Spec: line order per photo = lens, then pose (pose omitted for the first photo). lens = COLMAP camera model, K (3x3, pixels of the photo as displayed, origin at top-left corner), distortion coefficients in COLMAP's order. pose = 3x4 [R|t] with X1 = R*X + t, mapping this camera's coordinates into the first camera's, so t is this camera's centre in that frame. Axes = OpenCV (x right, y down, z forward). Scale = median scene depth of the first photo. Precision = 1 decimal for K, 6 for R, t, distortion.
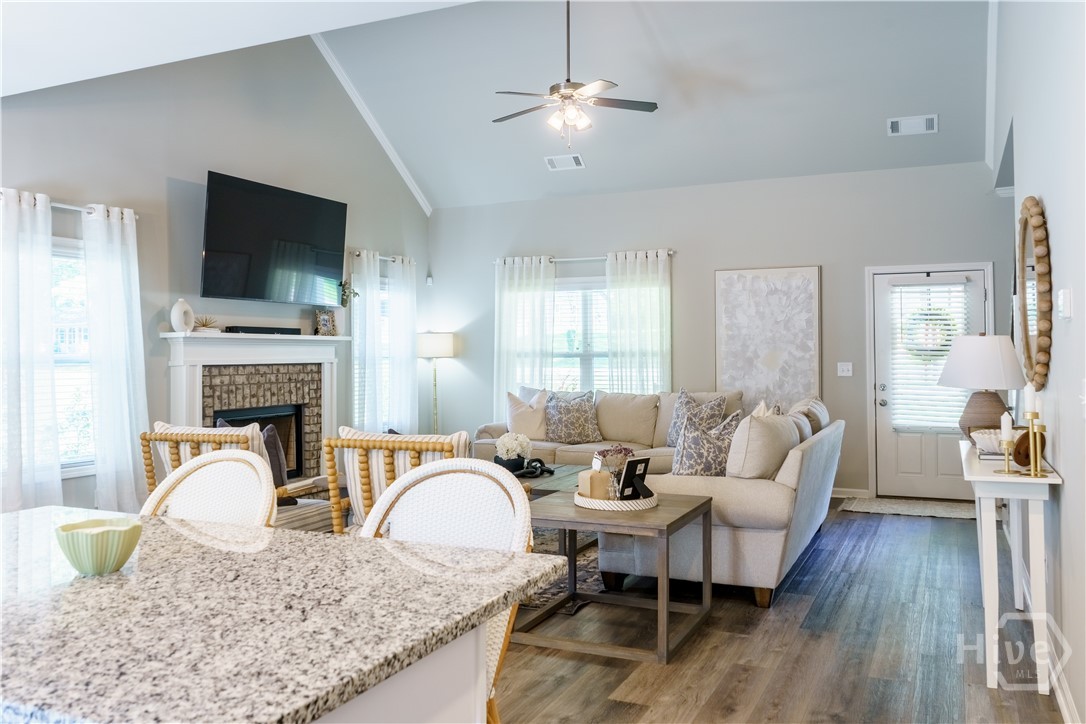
lens RADIAL K [[883.2, 0, 545.7], [0, 883.2, 335.5], [0, 0, 1]] dist [-0.011240, -0.000781]
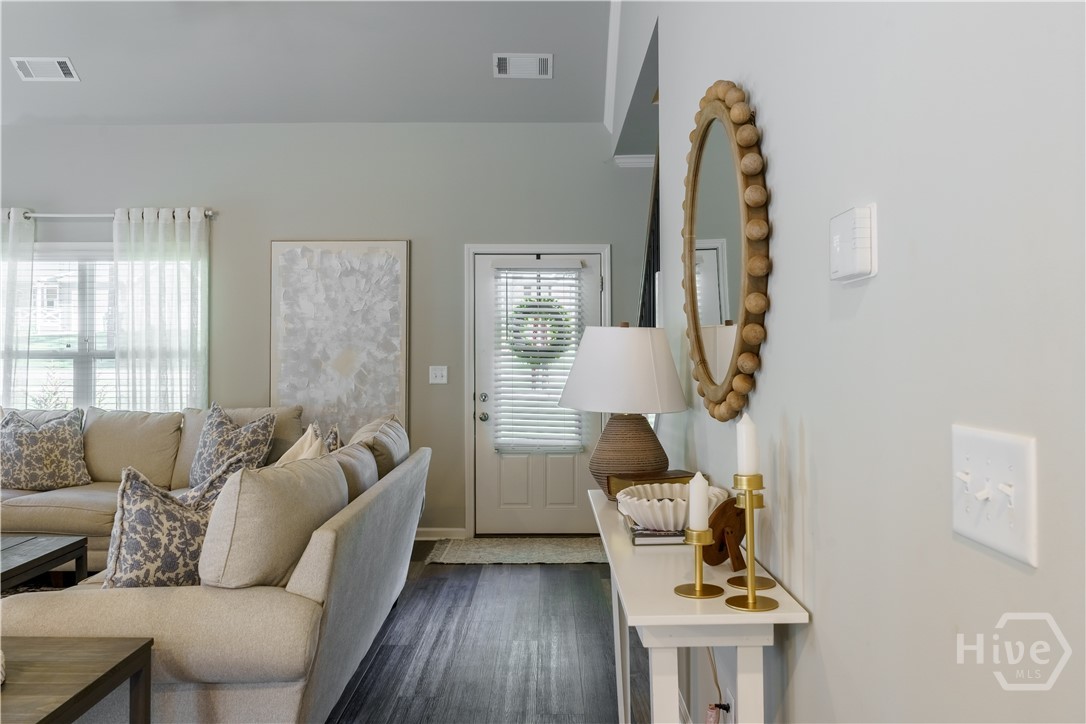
lens RADIAL K [[883.2, 0, 545.7], [0, 883.2, 335.5], [0, 0, 1]] dist [-0.011240, -0.000781]
pose [[0.909802, 0.012136, 0.414865, 0.102698], [-0.011897, 0.999924, -0.003162, 0.005128], [-0.414872, -0.002059, 0.909877, 0.253975]]
